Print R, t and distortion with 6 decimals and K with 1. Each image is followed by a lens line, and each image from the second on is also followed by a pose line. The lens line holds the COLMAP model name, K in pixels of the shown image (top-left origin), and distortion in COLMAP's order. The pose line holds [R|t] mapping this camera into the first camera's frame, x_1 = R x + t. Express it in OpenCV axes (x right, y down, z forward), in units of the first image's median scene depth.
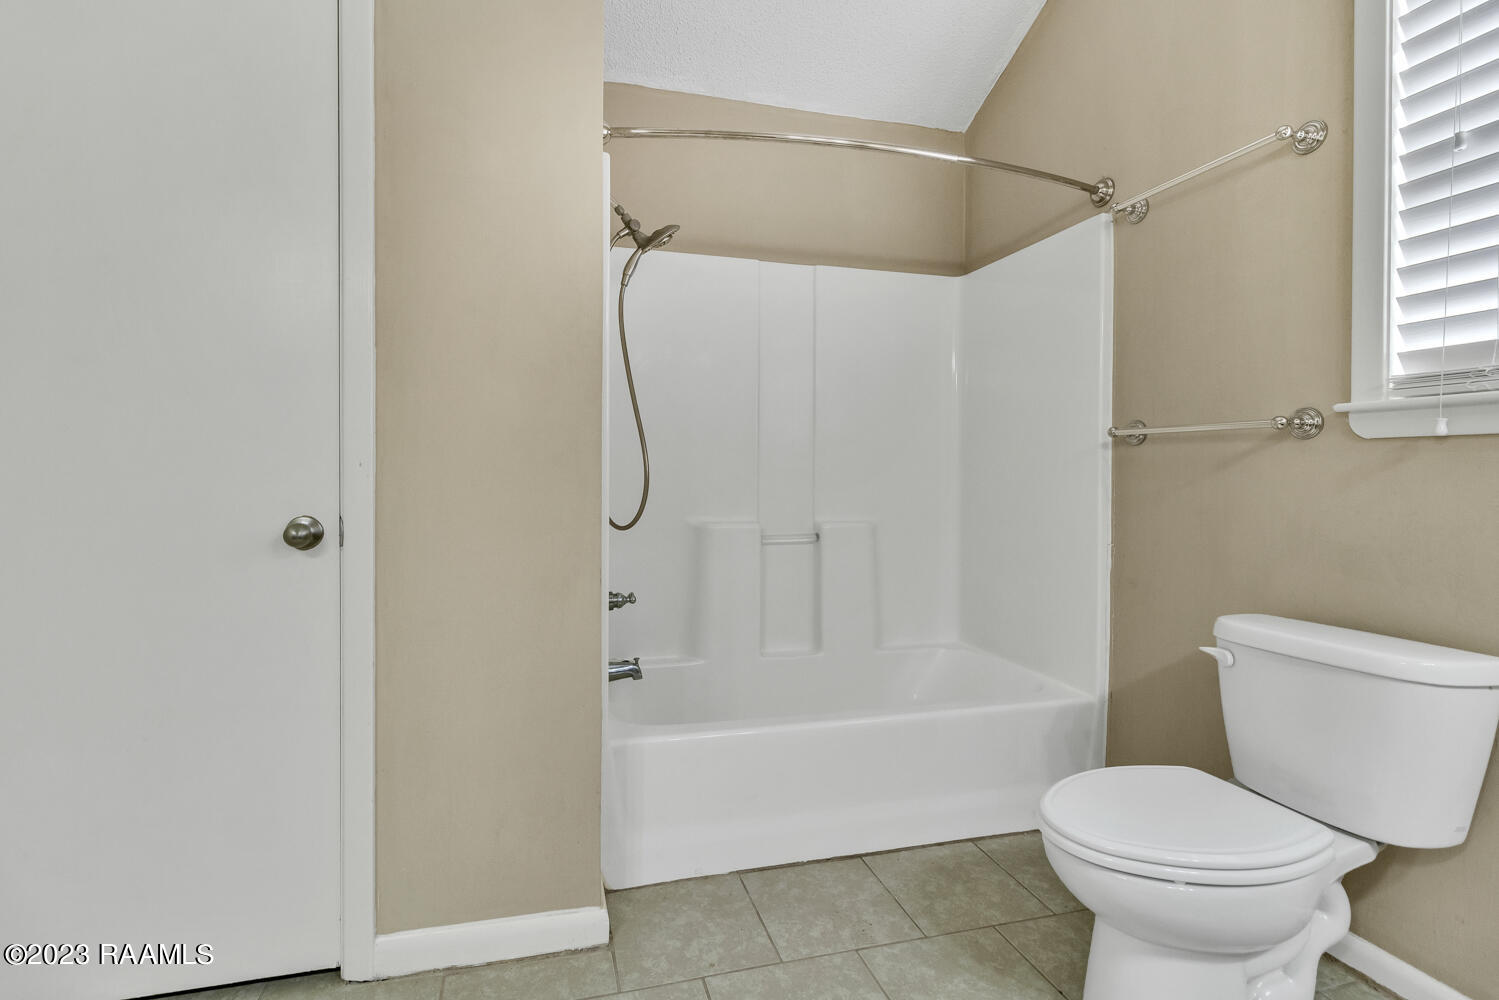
lens RADIAL K [[713.0, 0, 712.0], [0, 713.0, 470.4], [0, 0, 1]] dist [-0.001893, 0.001024]
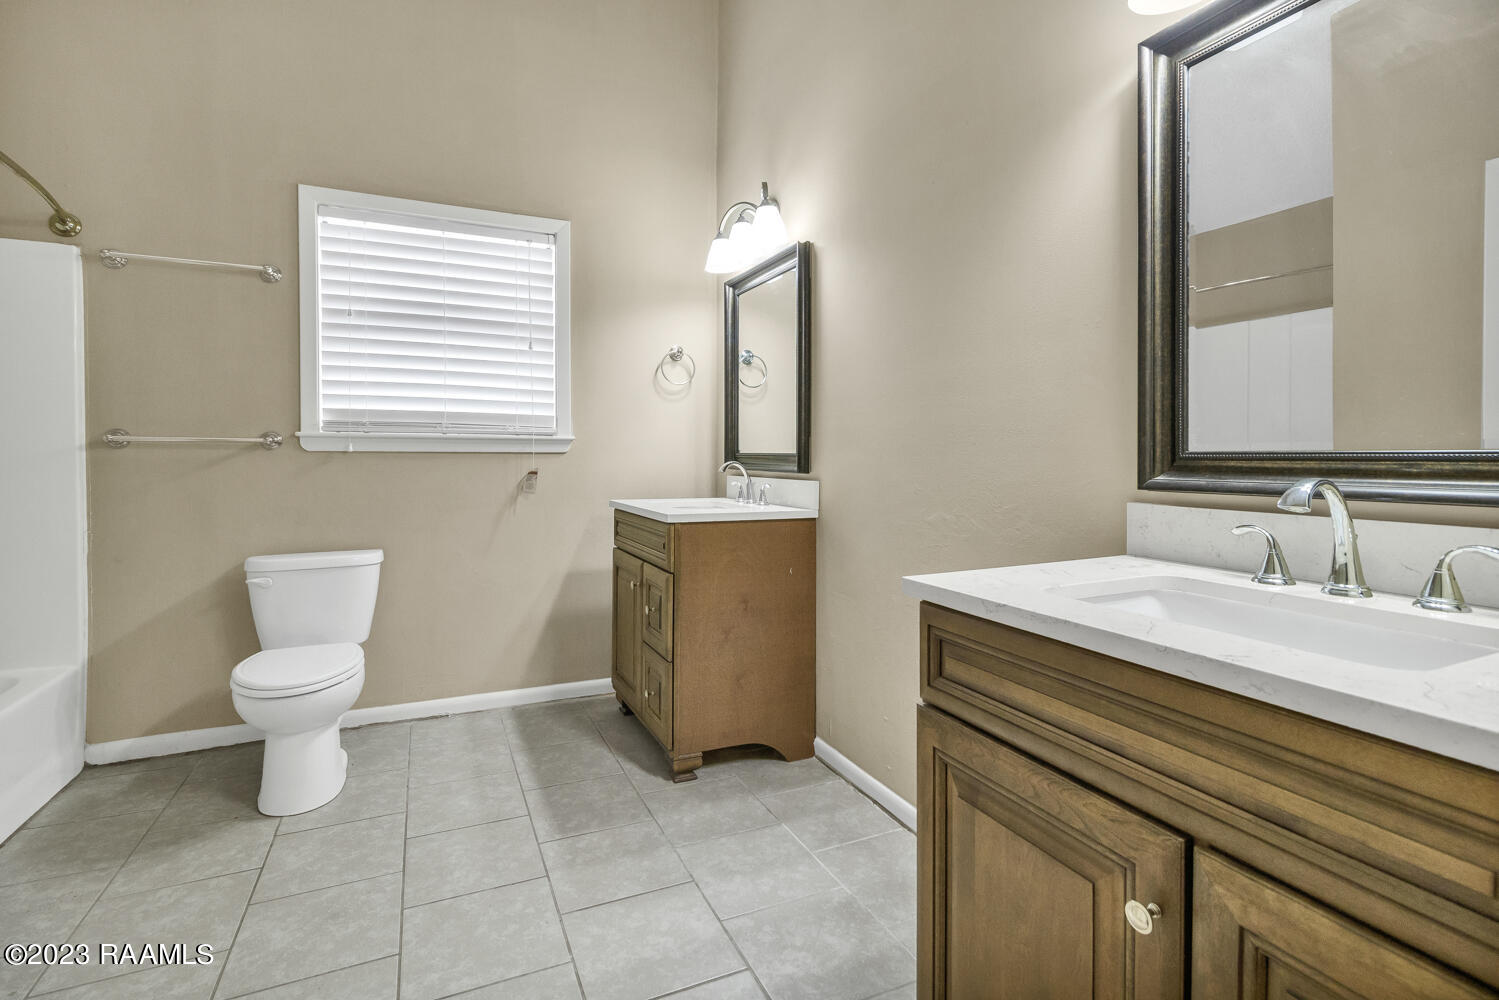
lens RADIAL K [[713.0, 0, 737.1], [0, 713.0, 464.1], [0, 0, 1]] dist [-0.001893, 0.001024]
pose [[-0.175541, -0.009731, 0.984424, -1.013267], [-0.002005, 0.999953, 0.009527, -0.027971], [-0.984470, -0.000301, -0.175552, 0.191180]]
